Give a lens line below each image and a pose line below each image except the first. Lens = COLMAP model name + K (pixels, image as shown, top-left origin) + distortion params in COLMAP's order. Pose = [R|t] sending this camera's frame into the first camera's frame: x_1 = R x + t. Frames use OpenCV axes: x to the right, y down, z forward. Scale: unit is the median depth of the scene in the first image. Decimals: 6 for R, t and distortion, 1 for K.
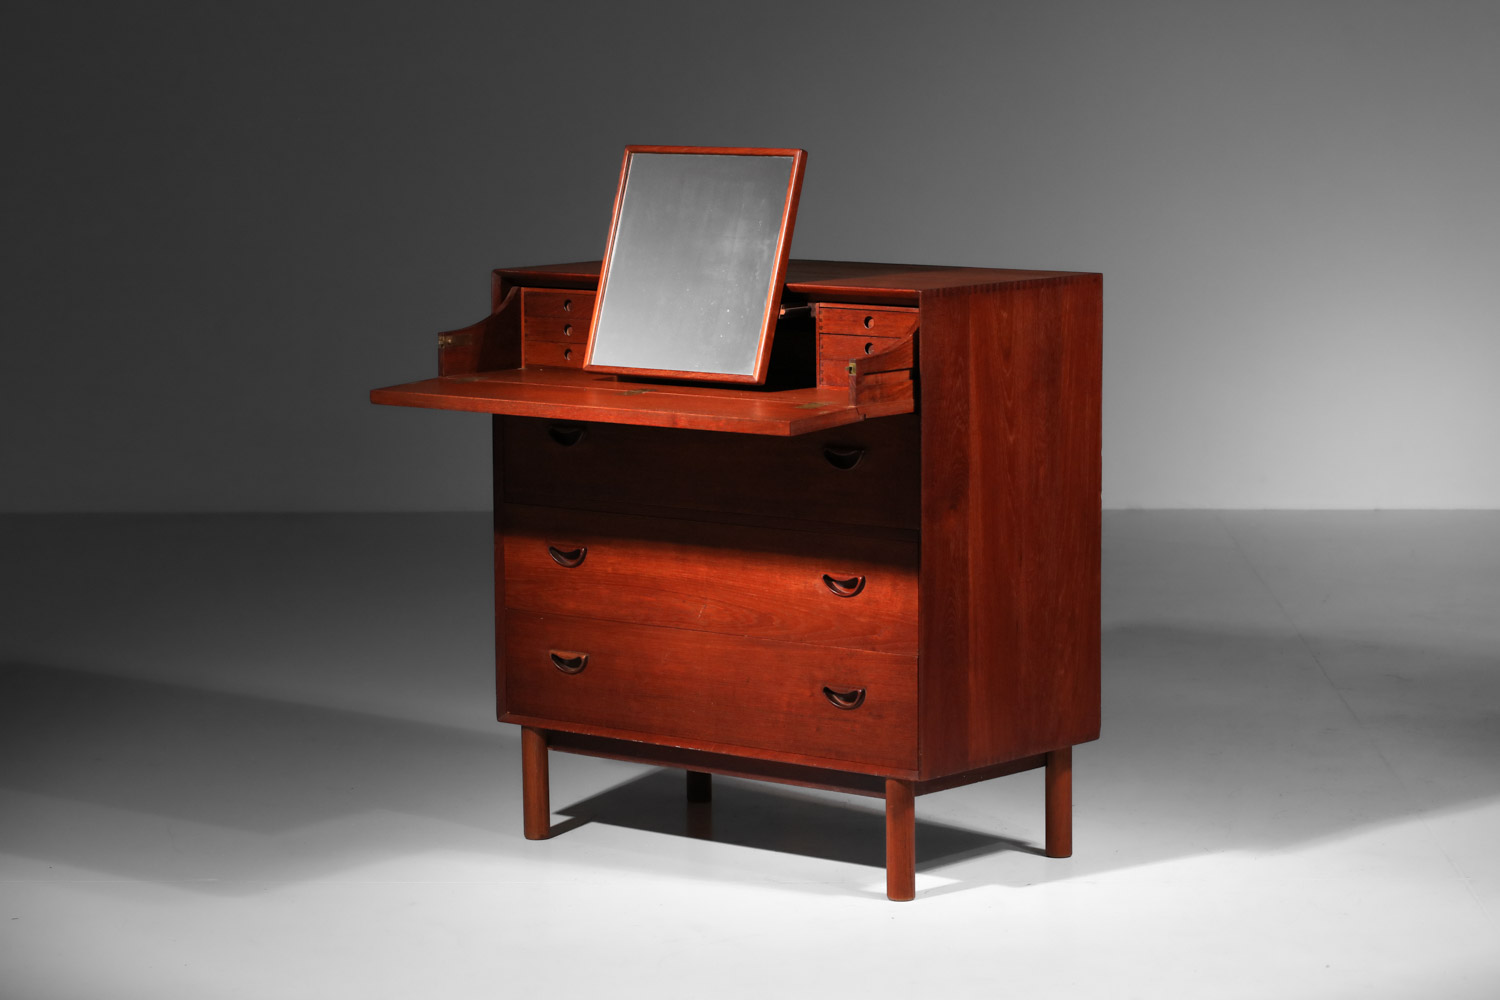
lens RADIAL K [[4281.7, 0, 745.3], [0, 4281.7, 494.6], [0, 0, 1]] dist [0.020425, 0.000000]
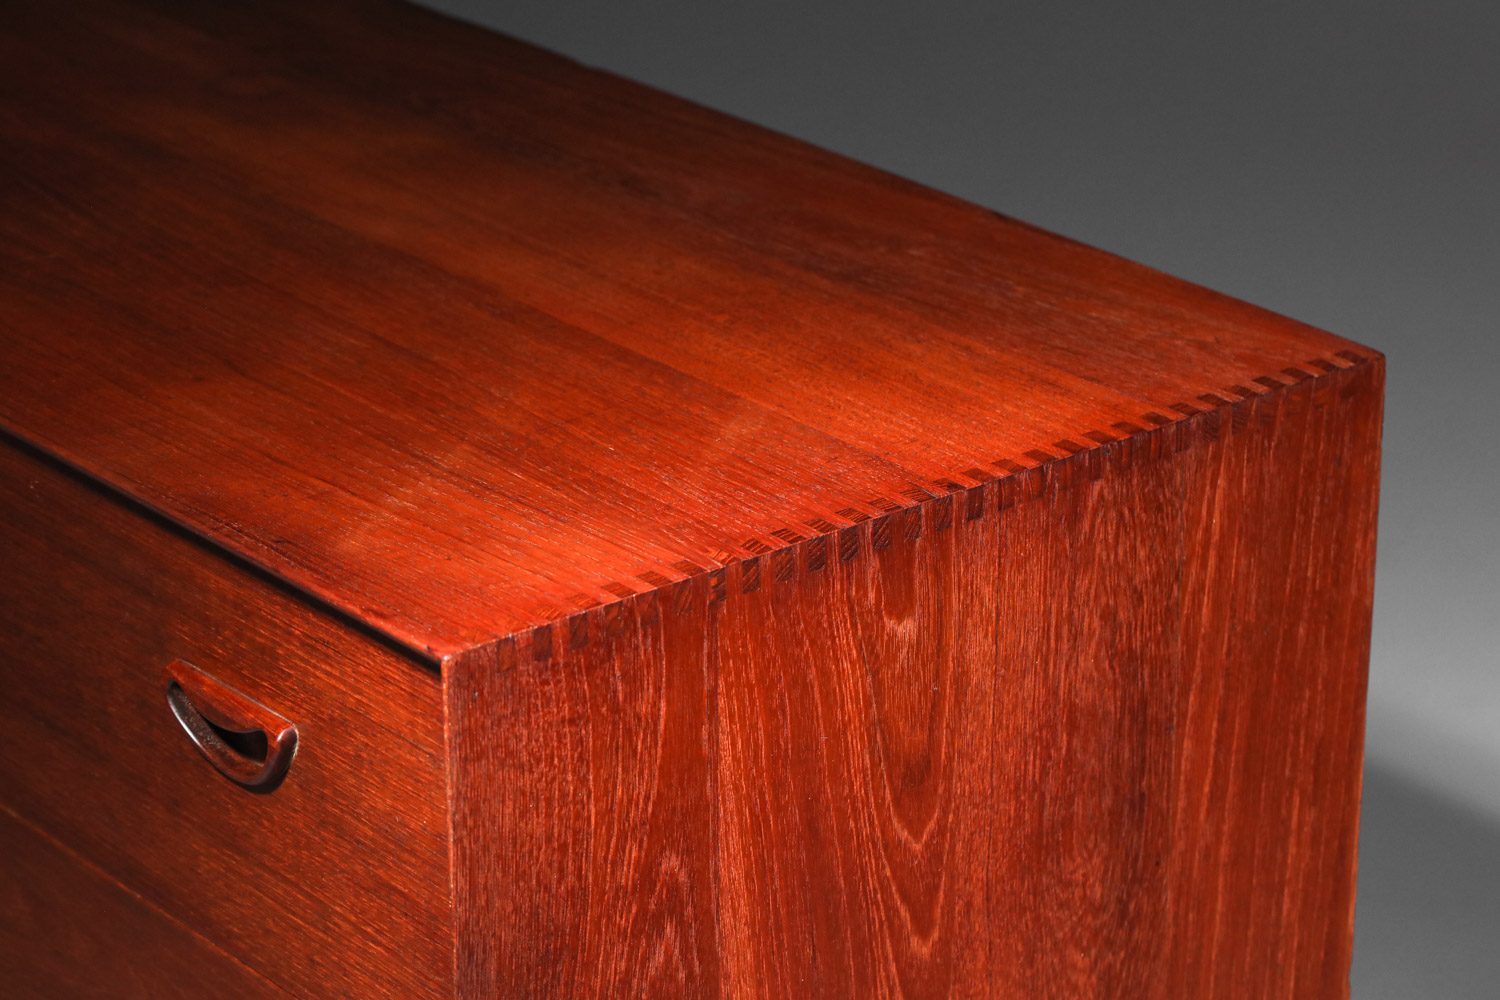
lens RADIAL K [[4281.7, 0, 747.7], [0, 4281.7, 499.8], [0, 0, 1]] dist [0.020425, 0.000000]
pose [[0.979487, 0.076044, -0.186609, 0.095463], [-0.020955, 0.959478, 0.281003, -0.116417], [0.200415, -0.271328, 0.941390, 0.752585]]
